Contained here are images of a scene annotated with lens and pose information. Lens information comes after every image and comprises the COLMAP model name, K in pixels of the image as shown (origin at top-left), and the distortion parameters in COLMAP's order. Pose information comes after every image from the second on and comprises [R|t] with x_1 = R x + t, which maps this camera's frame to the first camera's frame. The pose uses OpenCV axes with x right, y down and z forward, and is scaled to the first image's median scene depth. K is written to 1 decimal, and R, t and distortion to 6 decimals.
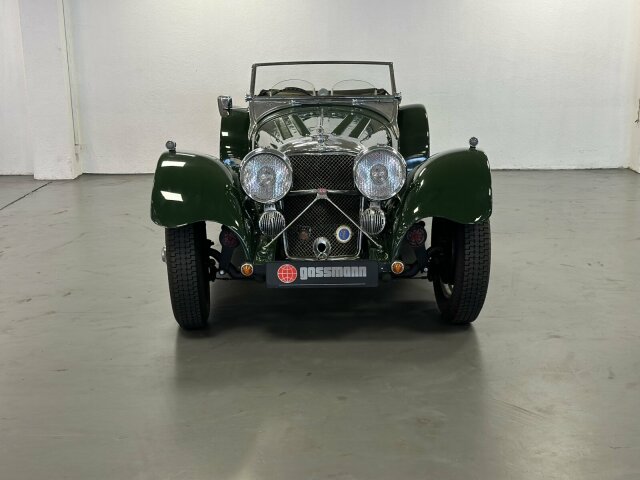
lens RADIAL K [[901.7, 0, 318.3], [0, 901.7, 240.1], [0, 0, 1]] dist [0.134533, 0.000000]
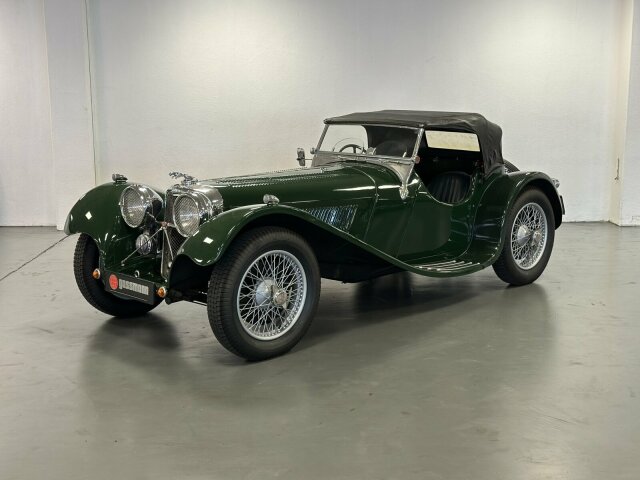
lens RADIAL K [[901.7, 0, 323.4], [0, 901.7, 235.9], [0, 0, 1]] dist [0.134533, 0.000000]
pose [[0.998734, 0.002282, 0.050251, -0.057844], [0.001099, 0.997741, -0.067169, 0.011741], [-0.050290, 0.067140, 0.996475, -0.066601]]
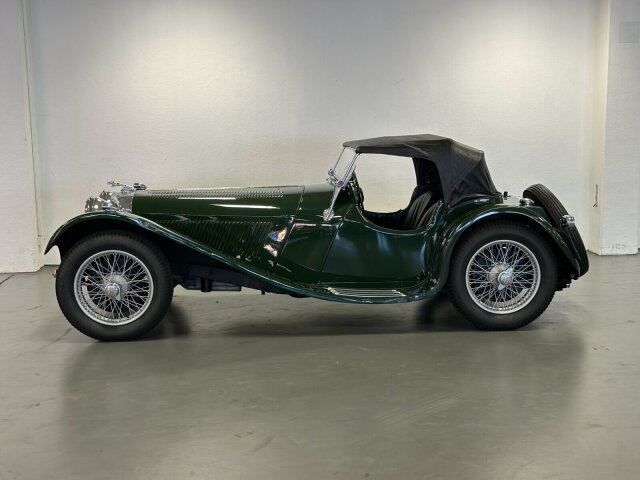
lens RADIAL K [[901.7, 0, 319.2], [0, 901.7, 239.1], [0, 0, 1]] dist [0.134533, 0.000000]
pose [[0.994739, -0.015458, 0.101264, -0.070309], [0.024543, 0.995720, -0.089101, -0.007579], [-0.099453, 0.091117, 0.990862, 0.010664]]
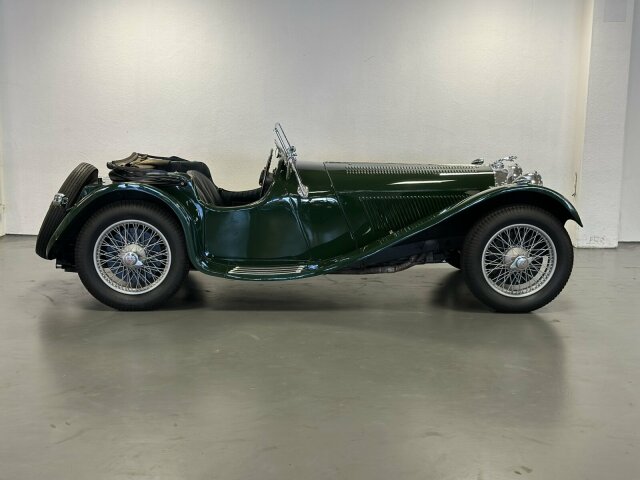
lens RADIAL K [[901.7, 0, 315.5], [0, 901.7, 246.5], [0, 0, 1]] dist [0.134533, 0.000000]
pose [[0.999702, 0.022526, 0.009420, 0.063731], [-0.022006, 0.998403, -0.052030, -0.017806], [-0.010577, 0.051807, 0.998601, 0.030368]]
